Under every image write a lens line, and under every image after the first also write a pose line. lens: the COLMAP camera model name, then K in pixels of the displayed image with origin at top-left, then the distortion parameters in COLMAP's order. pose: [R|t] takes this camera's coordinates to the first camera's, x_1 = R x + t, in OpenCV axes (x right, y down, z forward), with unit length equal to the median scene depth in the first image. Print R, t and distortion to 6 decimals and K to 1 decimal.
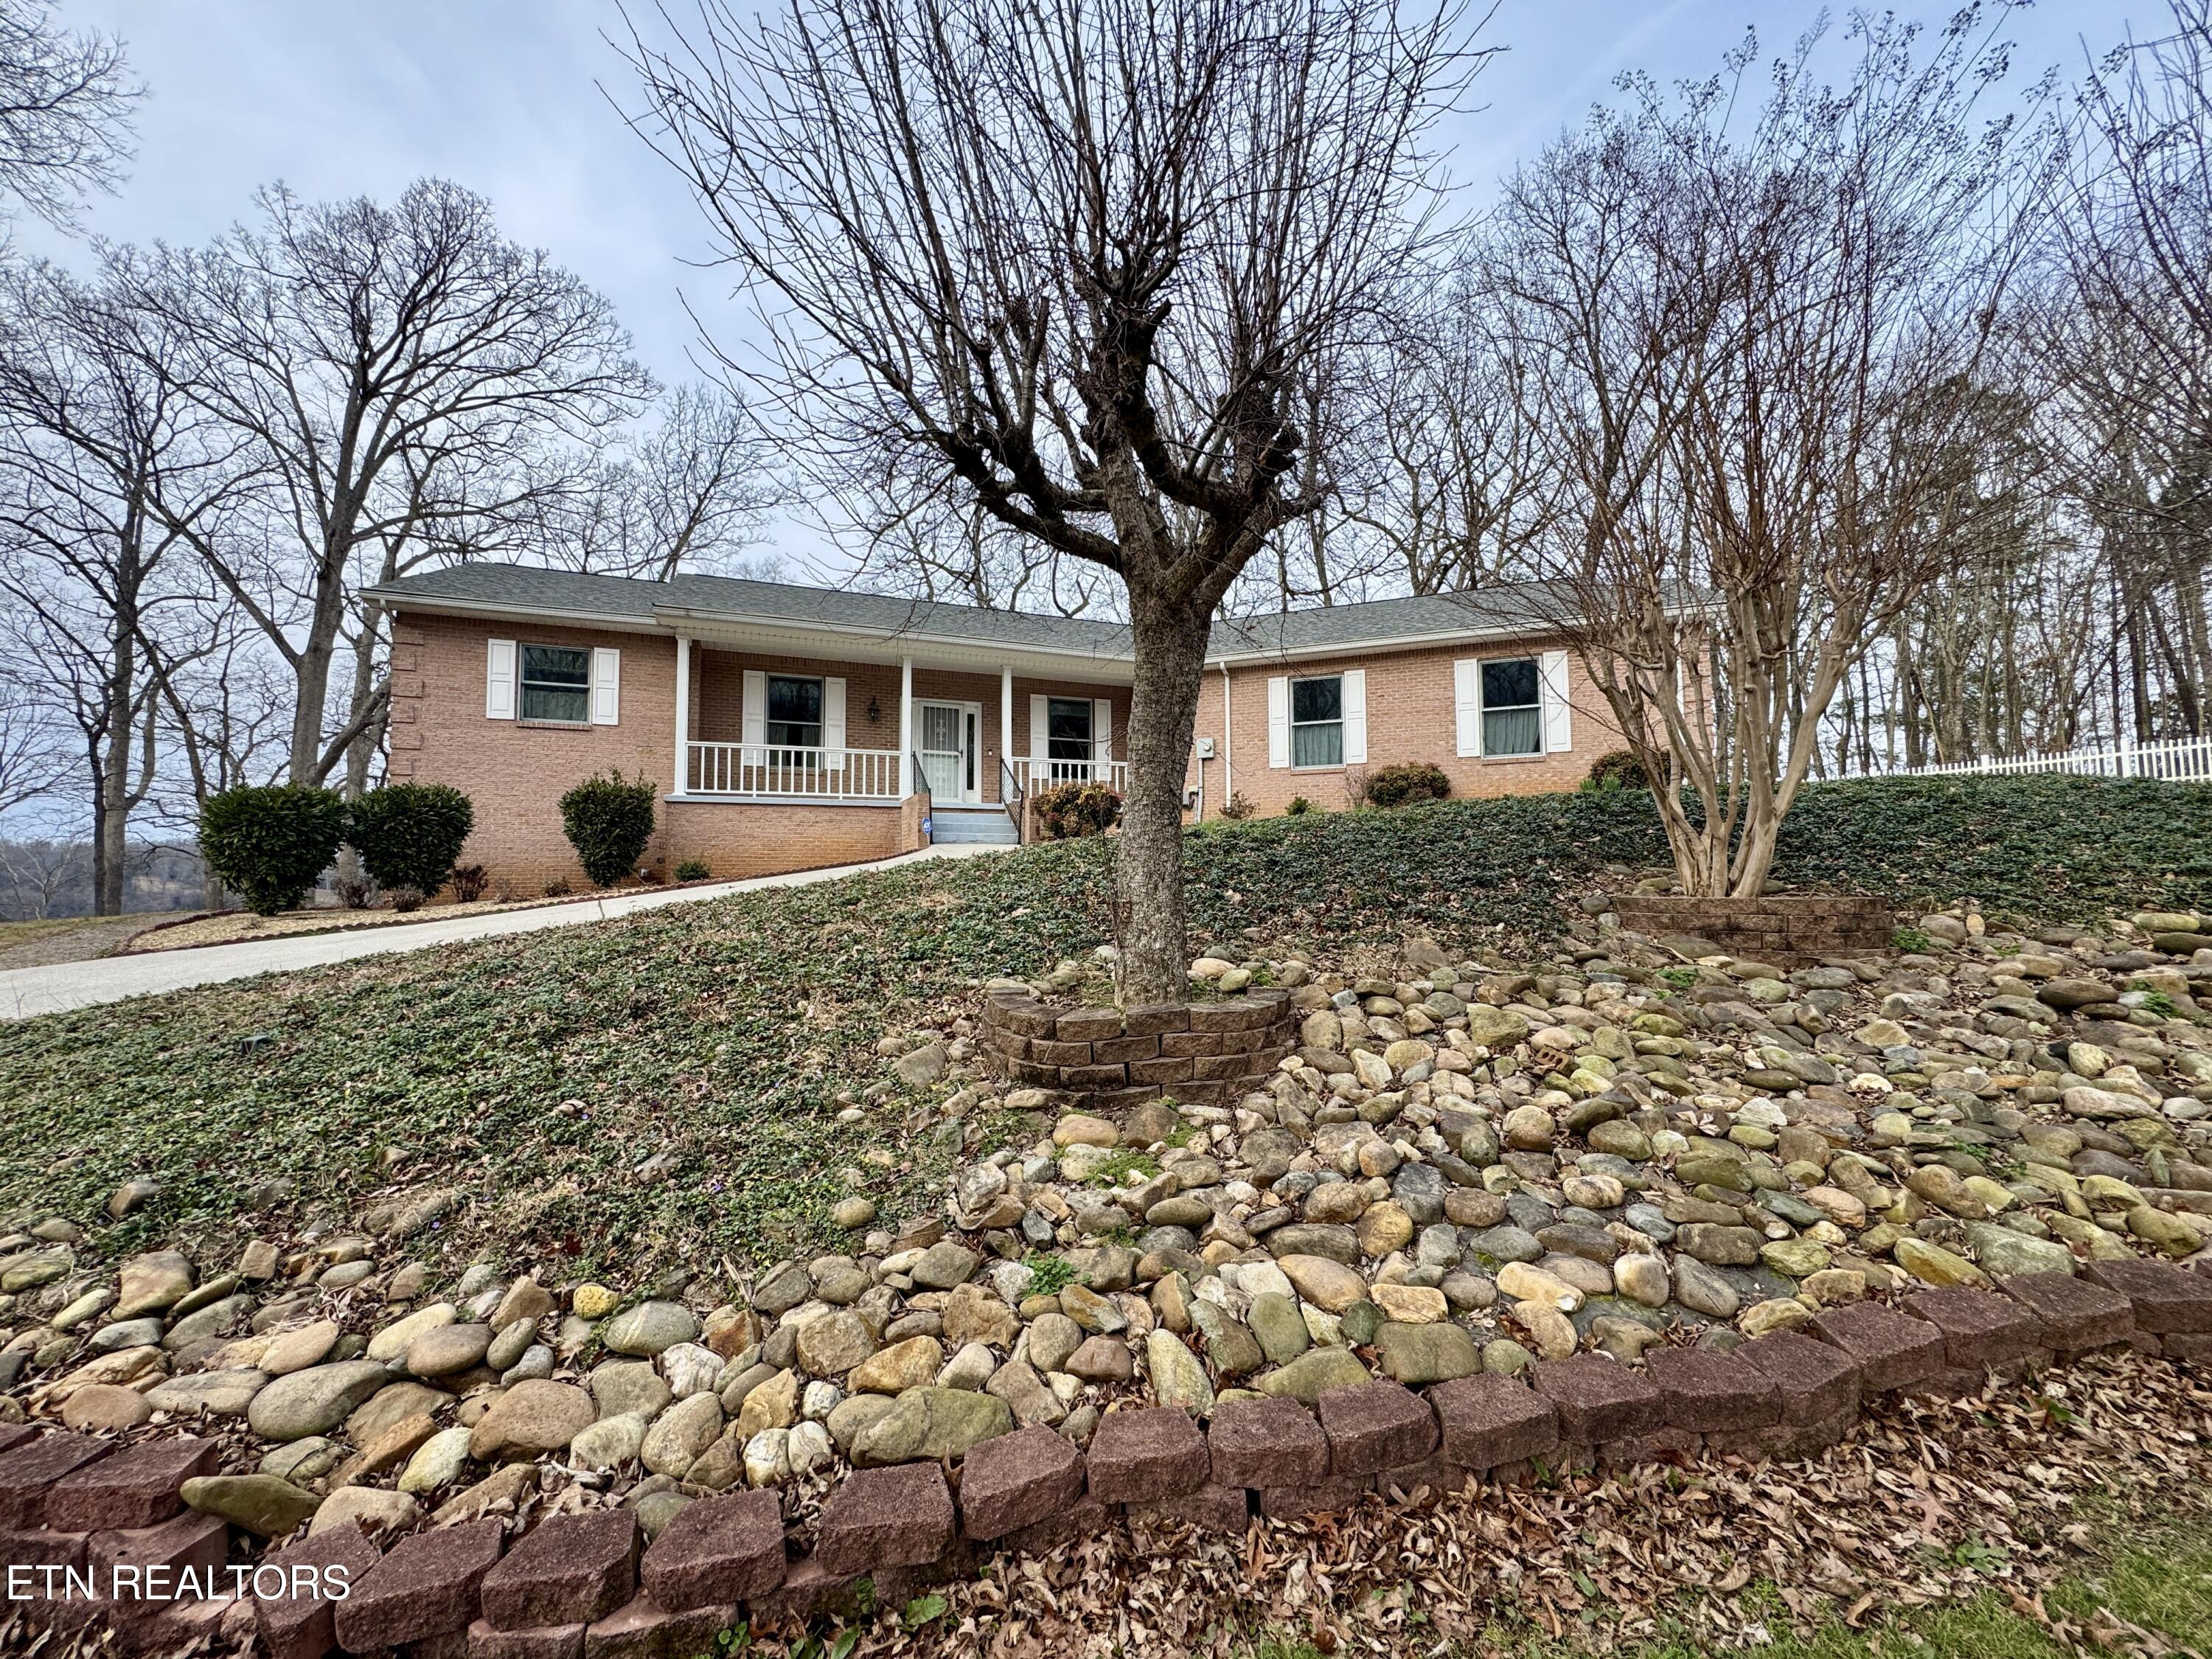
lens RADIAL K [[887.5, 0, 1102.3], [0, 887.5, 823.5], [0, 0, 1]] dist [-0.002407, 0.000906]
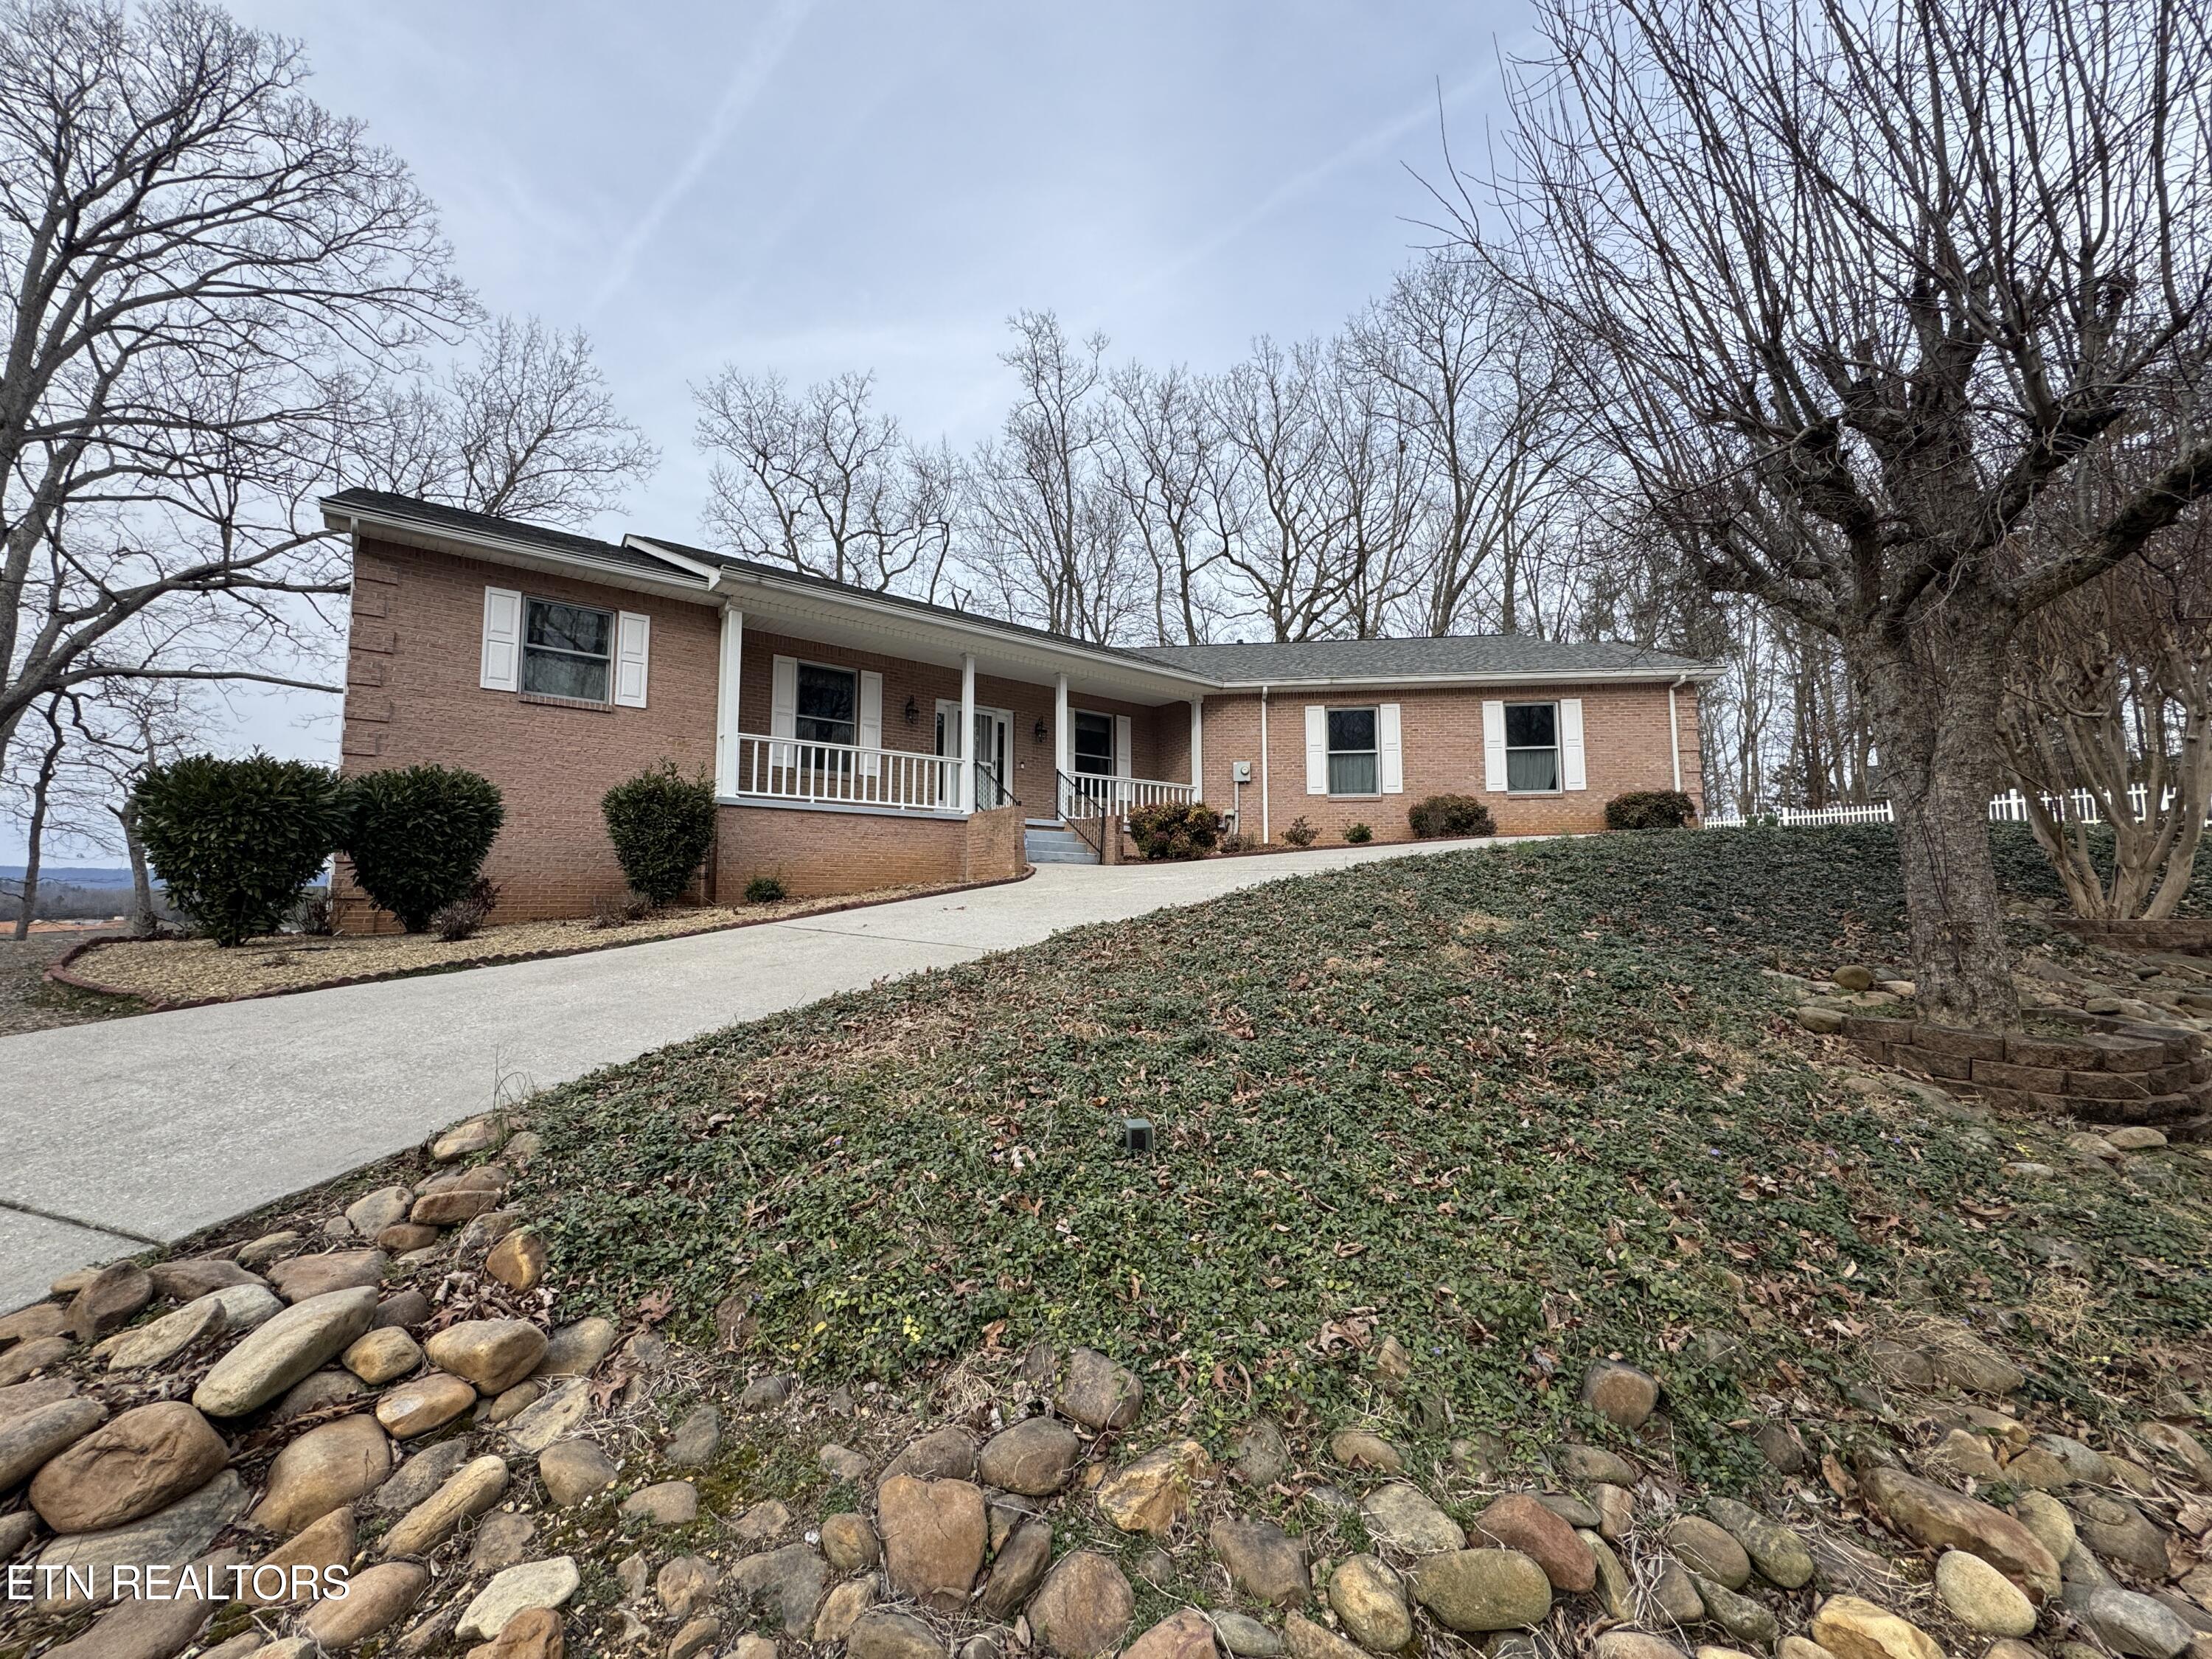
lens RADIAL K [[887.5, 0, 1104.3], [0, 887.5, 828.1], [0, 0, 1]] dist [-0.002407, 0.000906]
pose [[0.962808, 0.030611, 0.268447, -0.316782], [-0.023760, 0.999305, -0.028734, 0.010929], [-0.269140, 0.021286, 0.962866, 0.093568]]
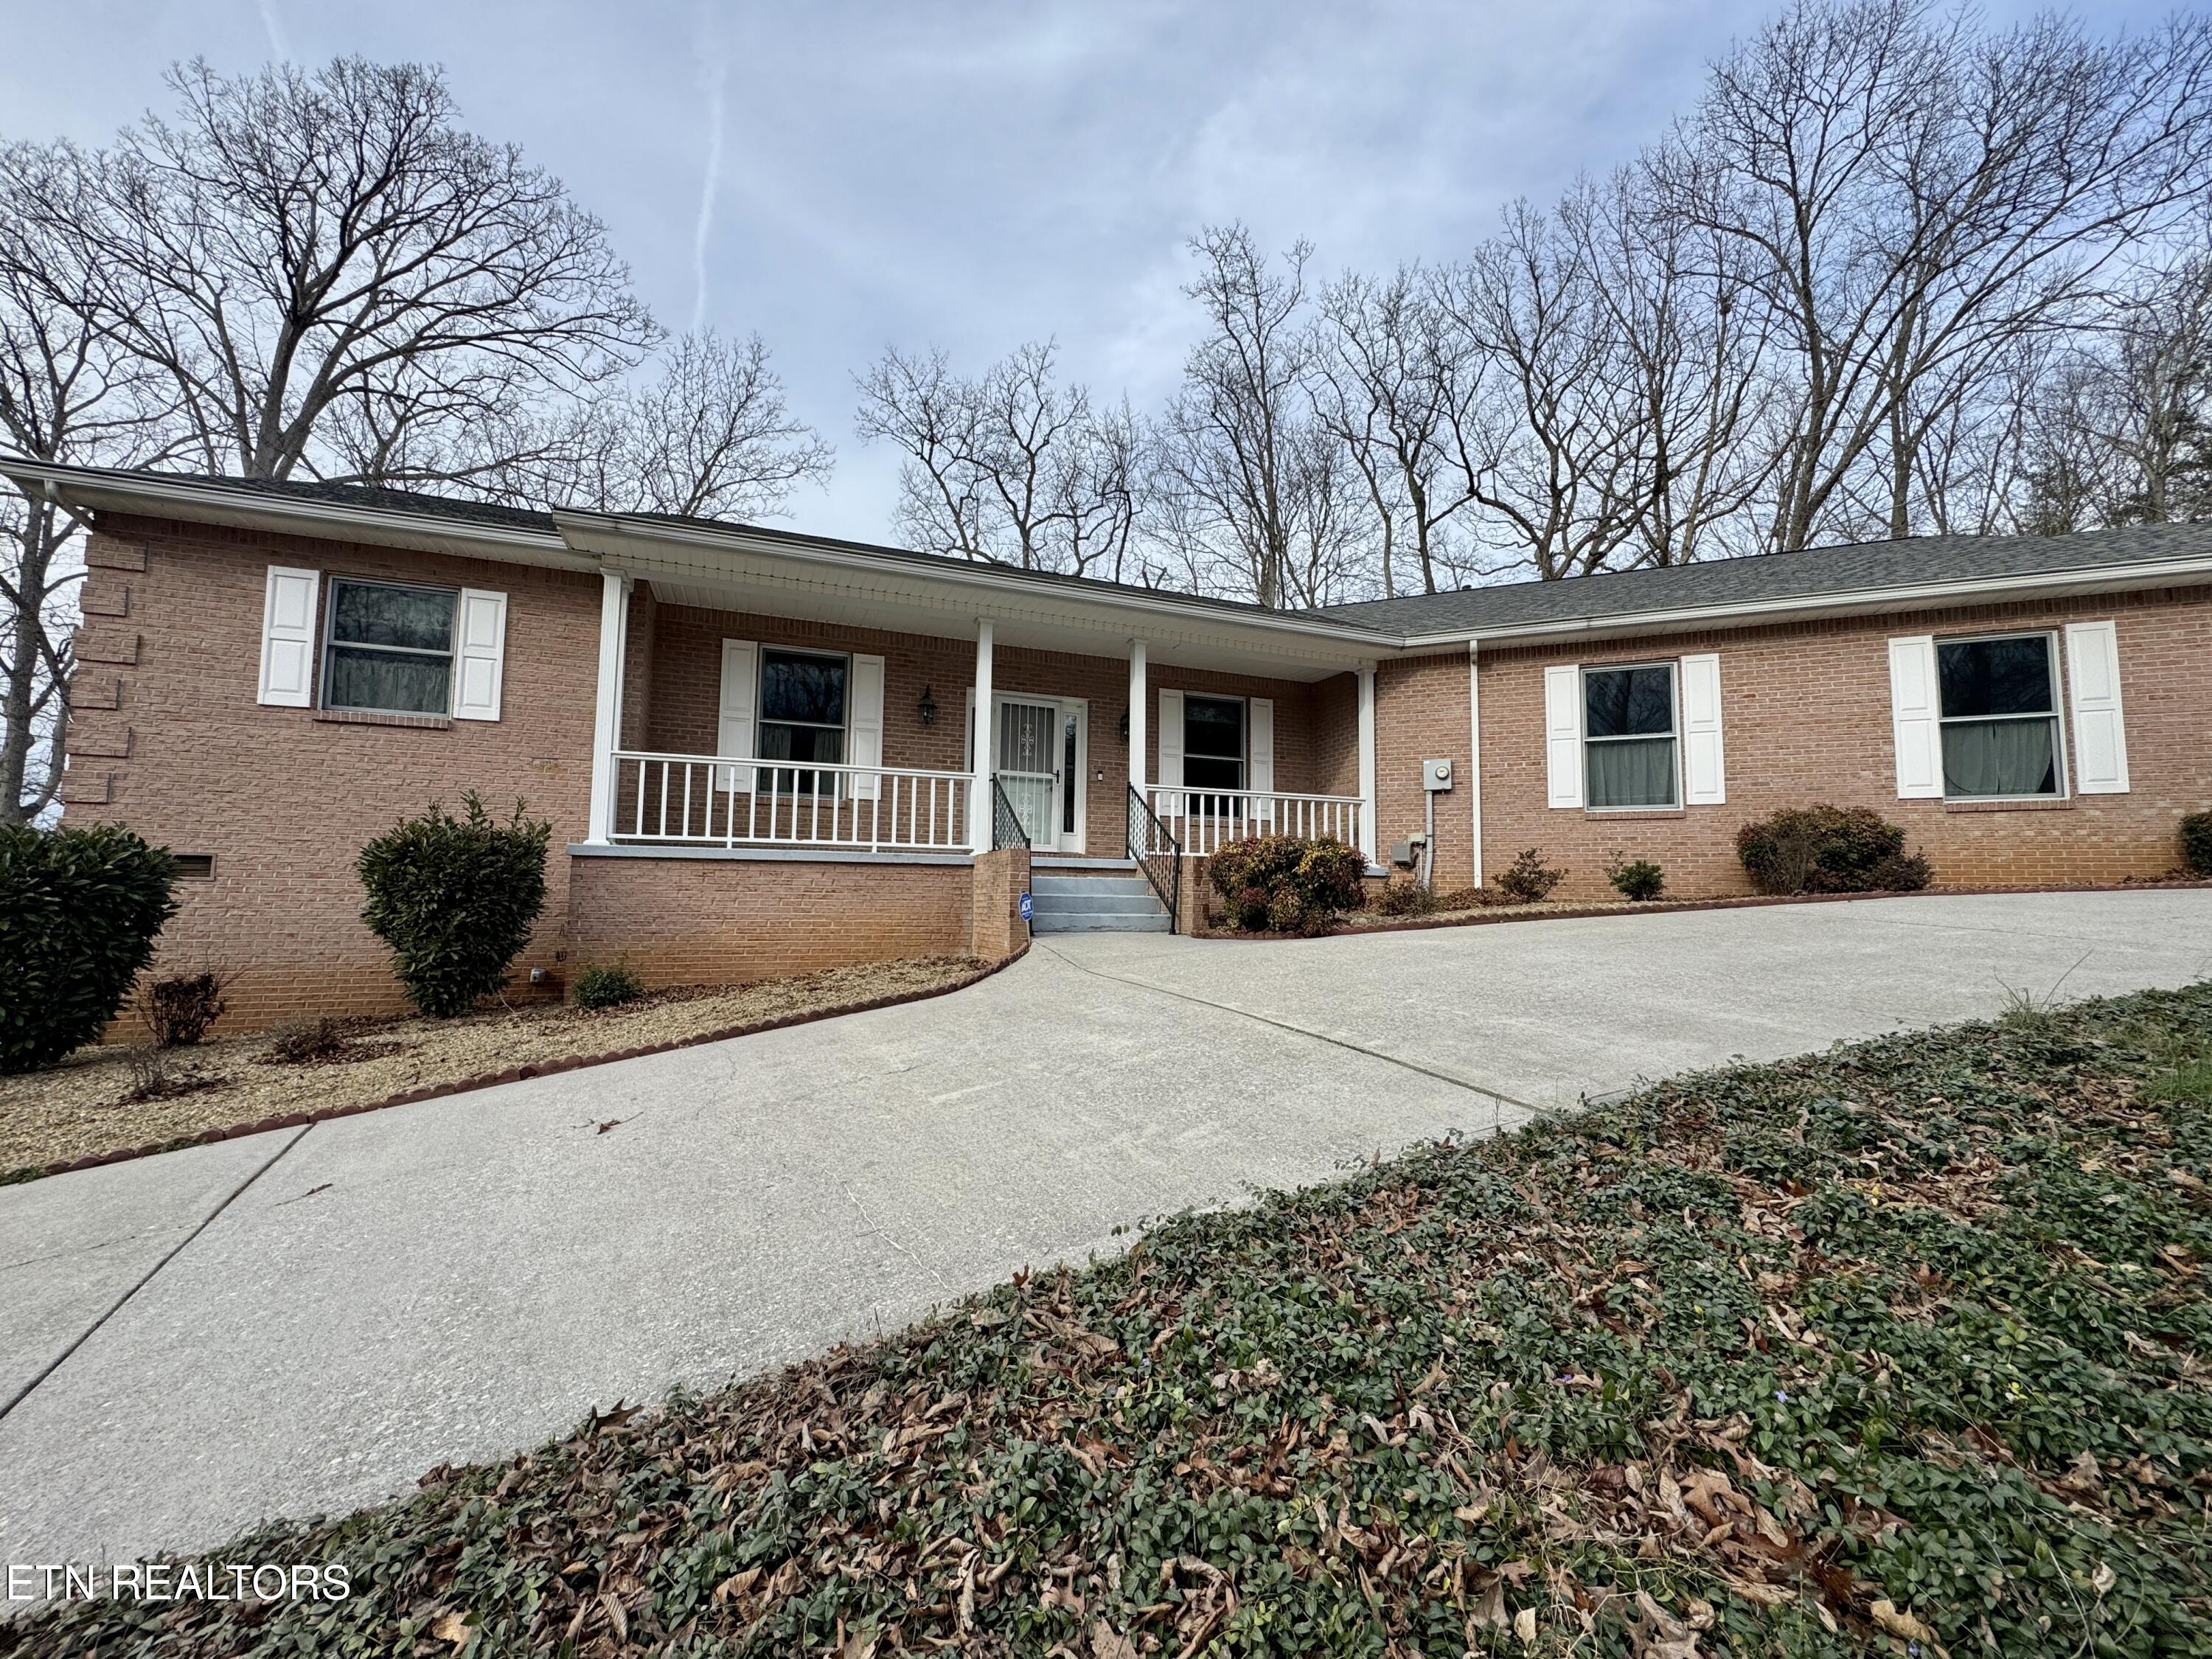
lens RADIAL K [[887.5, 0, 1102.2], [0, 887.5, 828.2], [0, 0, 1]] dist [-0.002407, 0.000906]
pose [[0.999609, 0.017788, -0.021558, -0.119807], [-0.018085, 0.999743, -0.013668, -0.035205], [0.021310, 0.014053, 0.999674, 0.377394]]
